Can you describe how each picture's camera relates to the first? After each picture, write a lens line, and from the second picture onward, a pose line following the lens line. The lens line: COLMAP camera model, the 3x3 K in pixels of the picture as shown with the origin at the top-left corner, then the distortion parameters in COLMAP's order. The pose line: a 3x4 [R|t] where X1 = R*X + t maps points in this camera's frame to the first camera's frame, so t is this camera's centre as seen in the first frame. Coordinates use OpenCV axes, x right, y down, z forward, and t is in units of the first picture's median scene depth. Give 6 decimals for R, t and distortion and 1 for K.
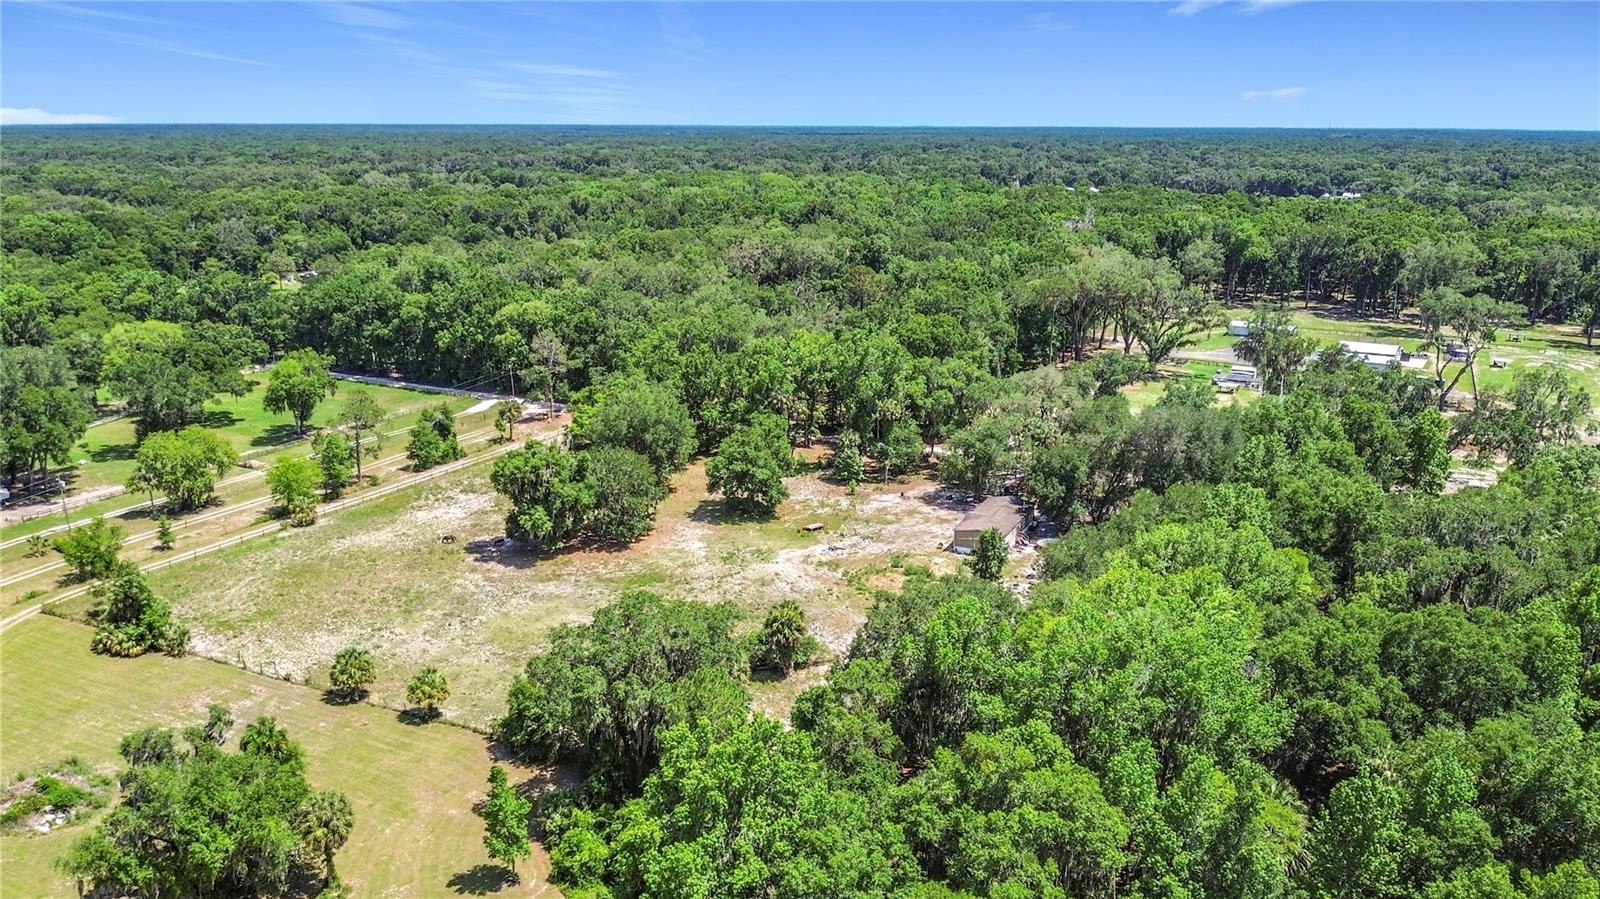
lens RADIAL K [[1176.0, 0, 800.0], [0, 1176.0, 449.5], [0, 0, 1]] dist [-0.003891, -0.004587]
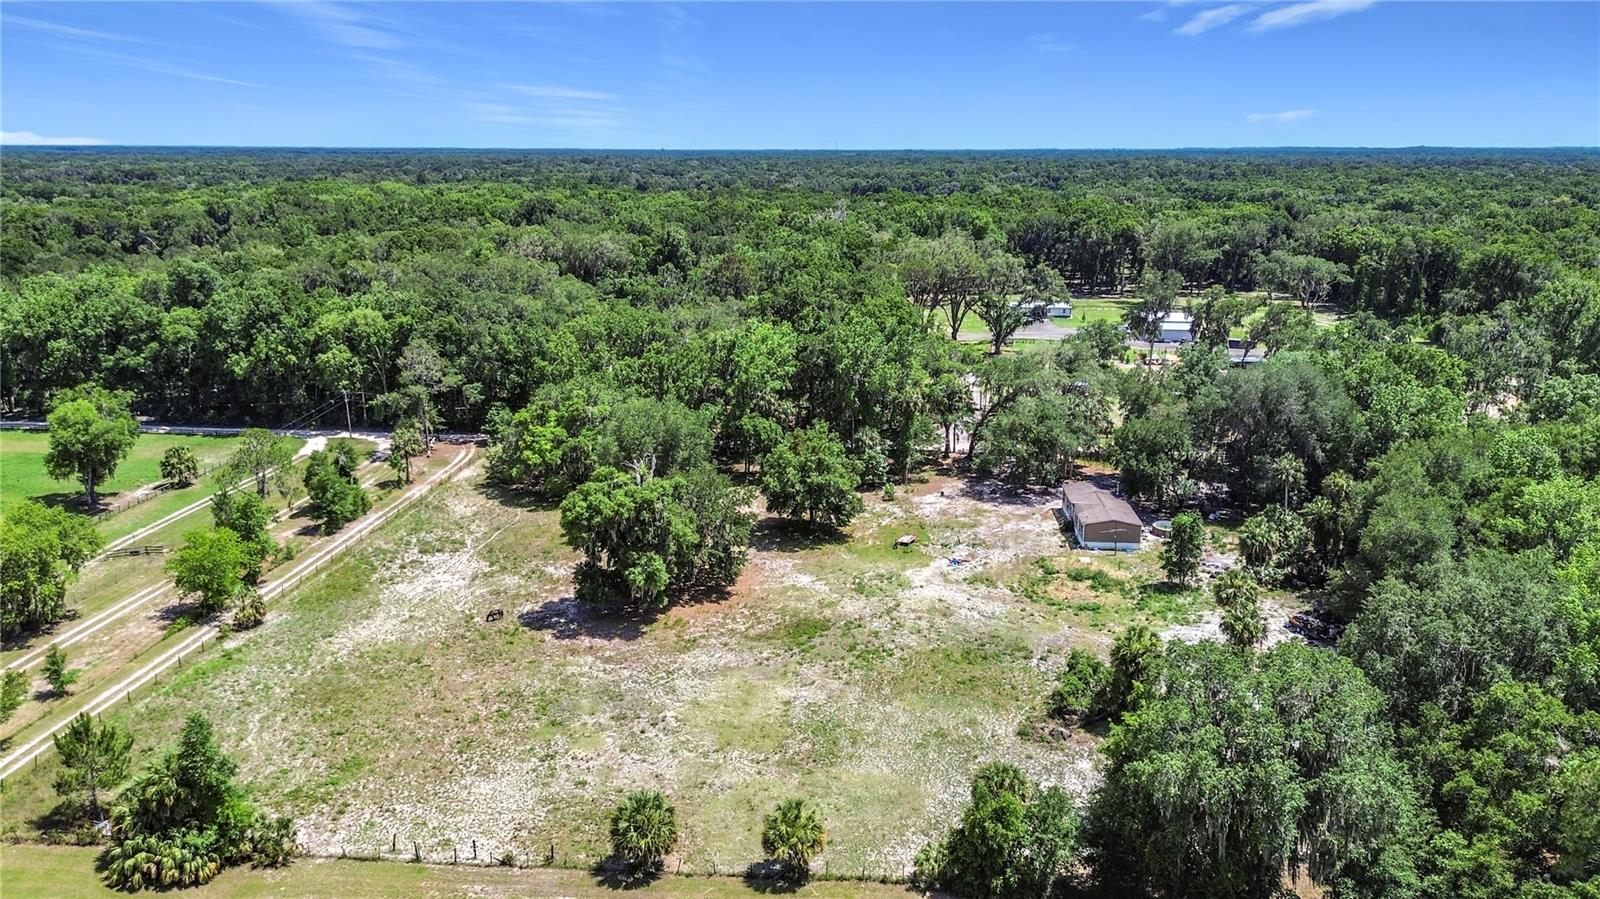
lens RADIAL K [[1163.6, 0, 795.7], [0, 1163.6, 413.9], [0, 0, 1]] dist [0.051960, -0.046476]
pose [[0.934545, -0.081848, 0.346304, -0.320235], [0.095905, 0.995110, -0.023621, -0.011617], [-0.342677, 0.055287, 0.937825, 0.217243]]
